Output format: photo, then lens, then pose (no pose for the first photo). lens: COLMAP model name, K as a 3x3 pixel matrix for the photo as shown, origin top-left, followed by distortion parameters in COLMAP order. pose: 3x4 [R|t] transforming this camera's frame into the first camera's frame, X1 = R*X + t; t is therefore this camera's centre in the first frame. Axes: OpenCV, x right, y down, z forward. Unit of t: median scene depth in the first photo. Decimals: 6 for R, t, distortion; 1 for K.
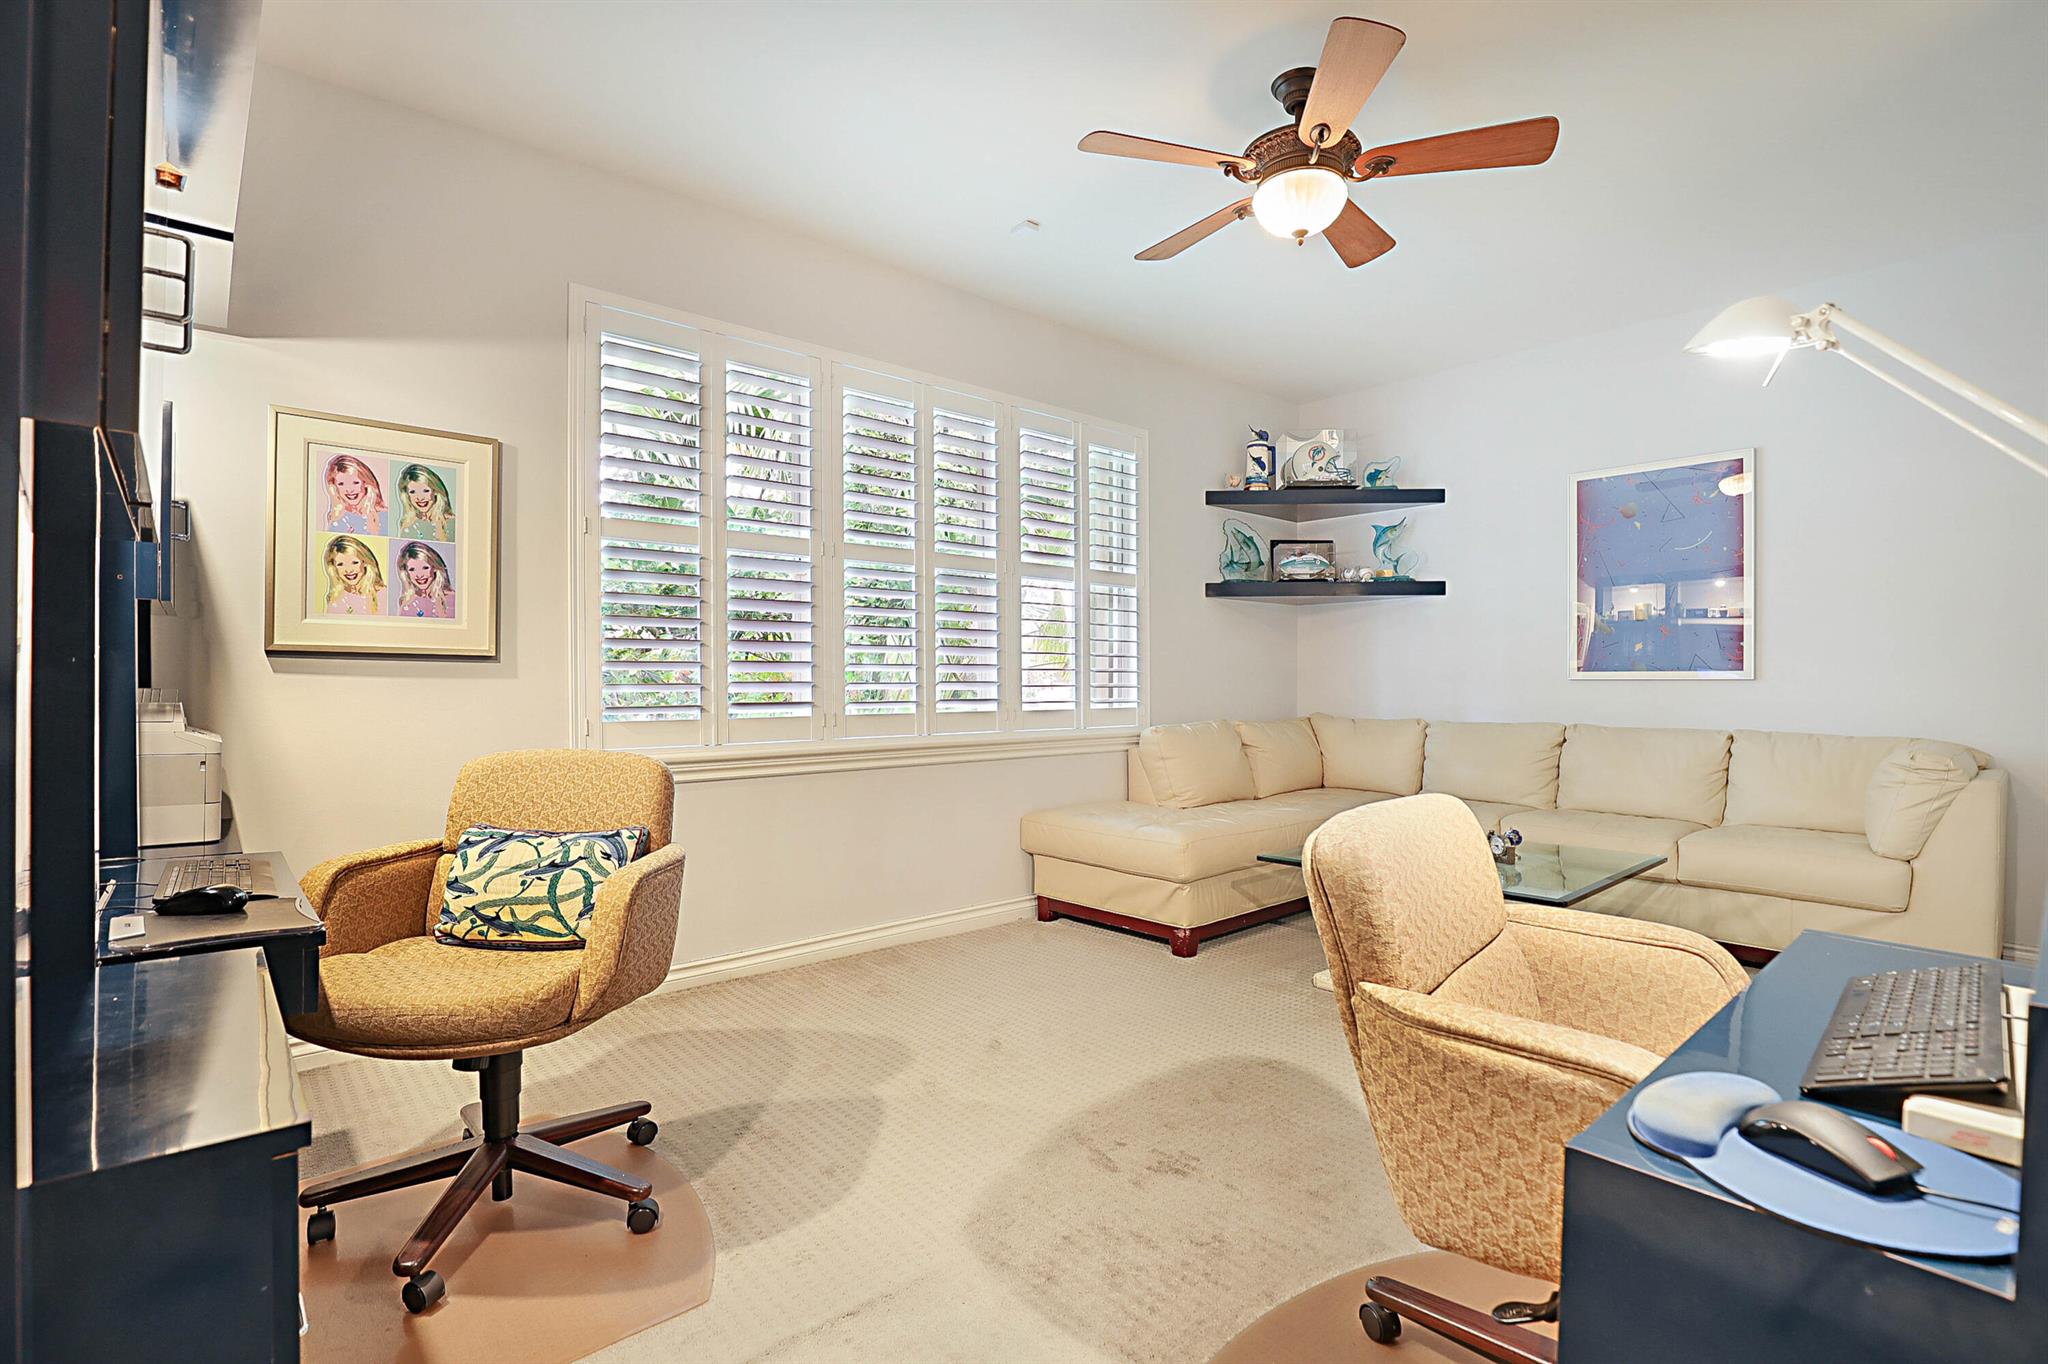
lens RADIAL K [[980.7, 0, 1024.2], [0, 980.7, 678.5], [0, 0, 1]] dist [0.003052, -0.001192]
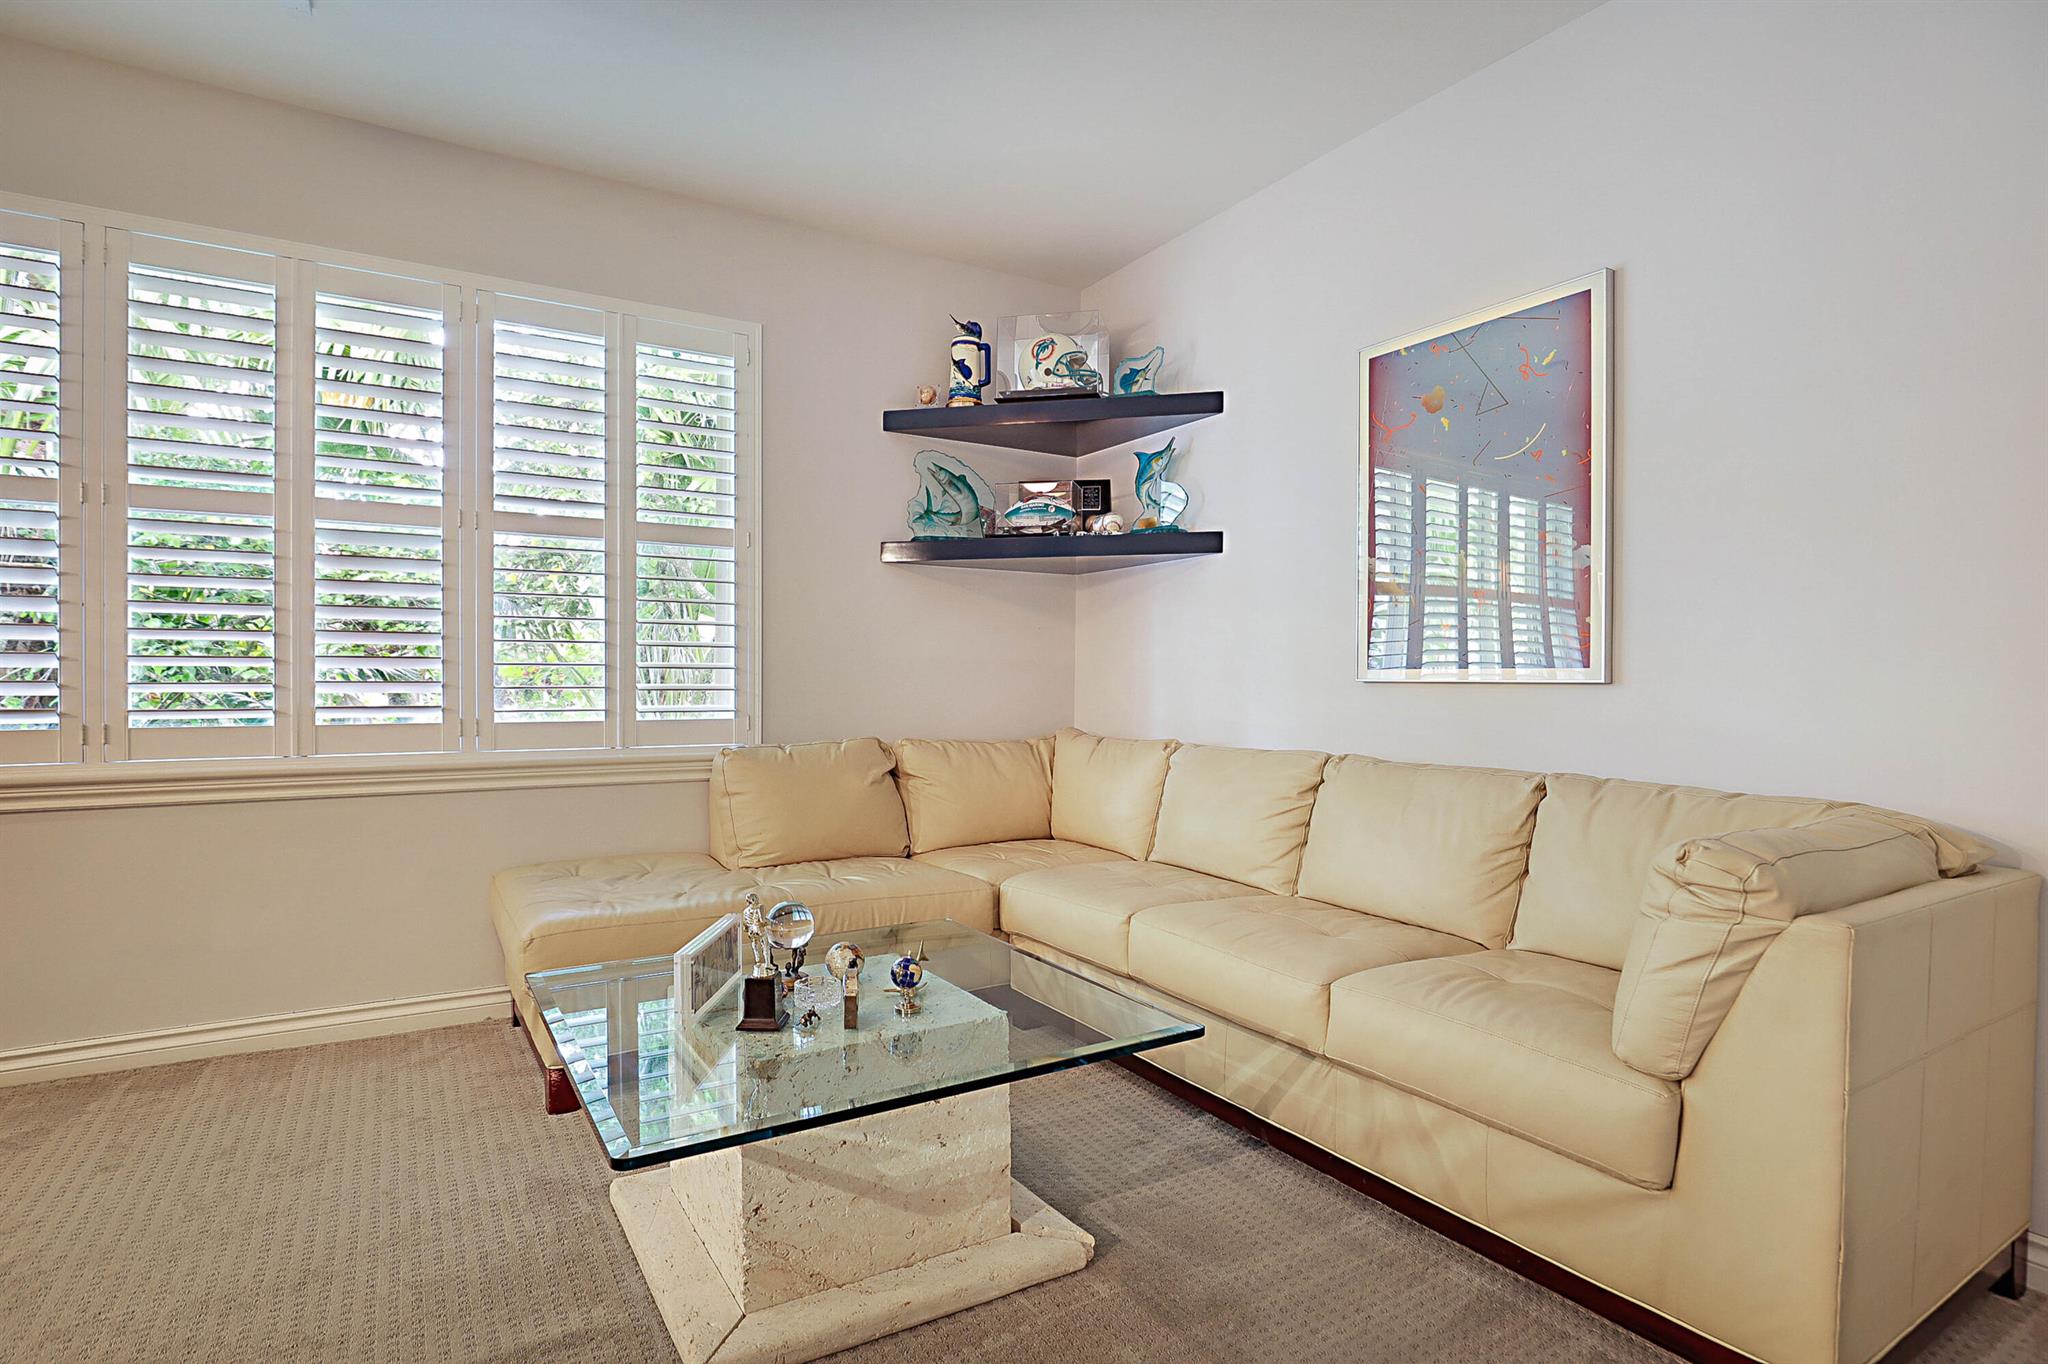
lens RADIAL K [[1041.4, 0, 1022.9], [0, 1041.4, 676.1], [0, 0, 1]] dist [-0.005388, -0.000006]
pose [[0.980346, 0.003353, -0.197255, 0.429075], [-0.003279, 0.999994, 0.000700, -0.002055], [0.197257, -0.000039, 0.980352, 0.285539]]
